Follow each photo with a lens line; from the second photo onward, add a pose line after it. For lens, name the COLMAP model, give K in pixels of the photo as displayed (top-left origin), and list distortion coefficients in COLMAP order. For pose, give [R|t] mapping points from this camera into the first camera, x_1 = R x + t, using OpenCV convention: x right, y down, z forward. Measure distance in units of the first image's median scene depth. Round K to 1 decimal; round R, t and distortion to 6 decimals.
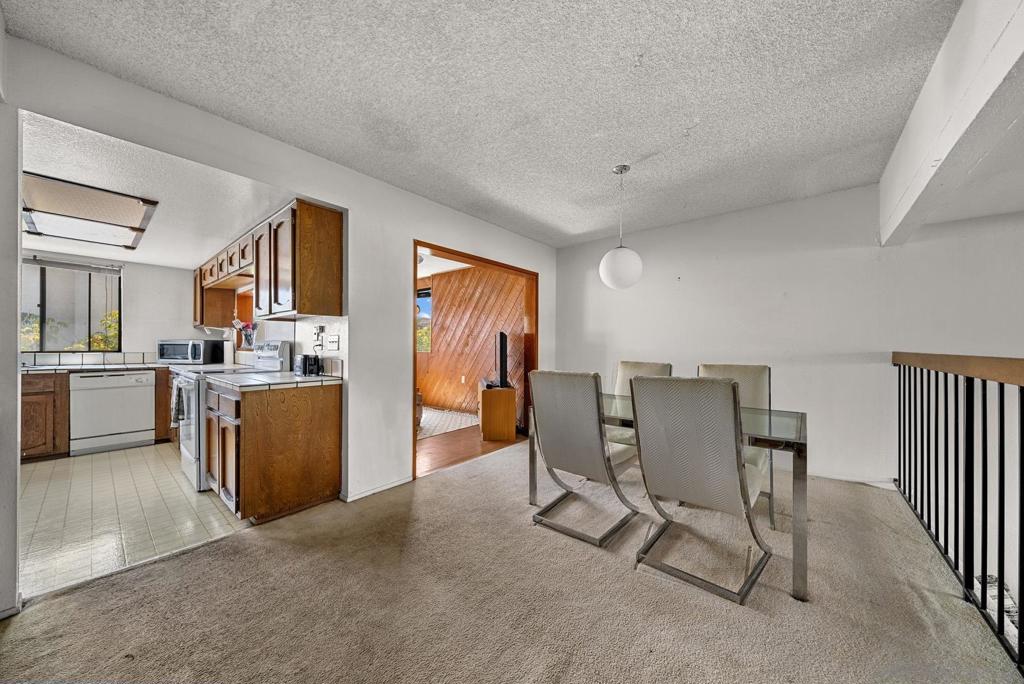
lens RADIAL K [[351.8, 0, 510.4], [0, 351.8, 345.8], [0, 0, 1]] dist [-0.005145, -0.000060]
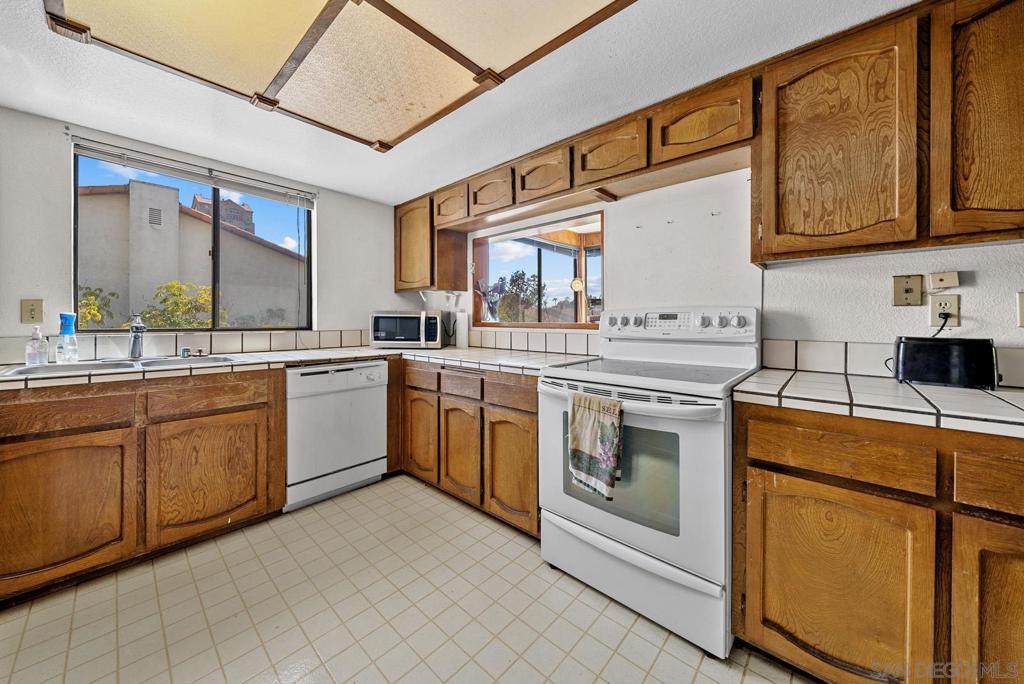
lens RADIAL K [[363.6, 0, 508.8], [0, 363.6, 319.5], [0, 0, 1]] dist [-0.002184, -0.000124]
pose [[0.998757, -0.005987, -0.049490, -0.765254], [0.005895, 0.999981, -0.002007, 0.002308], [0.049501, 0.001713, 0.998773, 0.376384]]
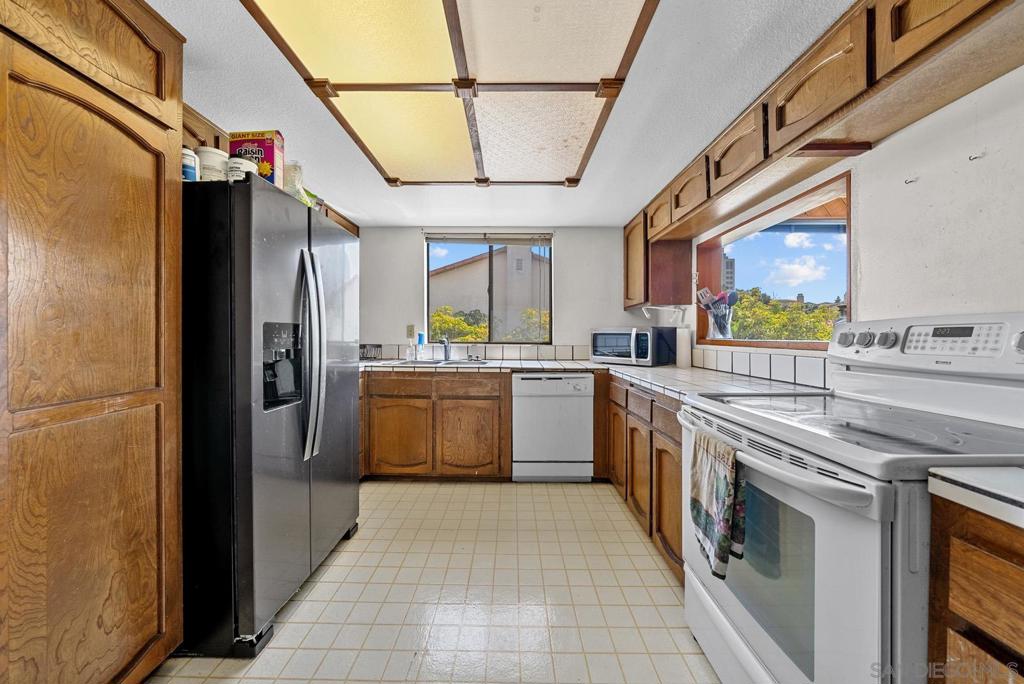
lens RADIAL K [[355.2, 0, 508.7], [0, 355.2, 337.7], [0, 0, 1]] dist [-0.001473, 0.000117]
pose [[0.631040, -0.001415, -0.775749, -0.590532], [0.002087, 0.999998, -0.000126, 0.002443], [0.775748, -0.001540, 0.631041, 0.448007]]
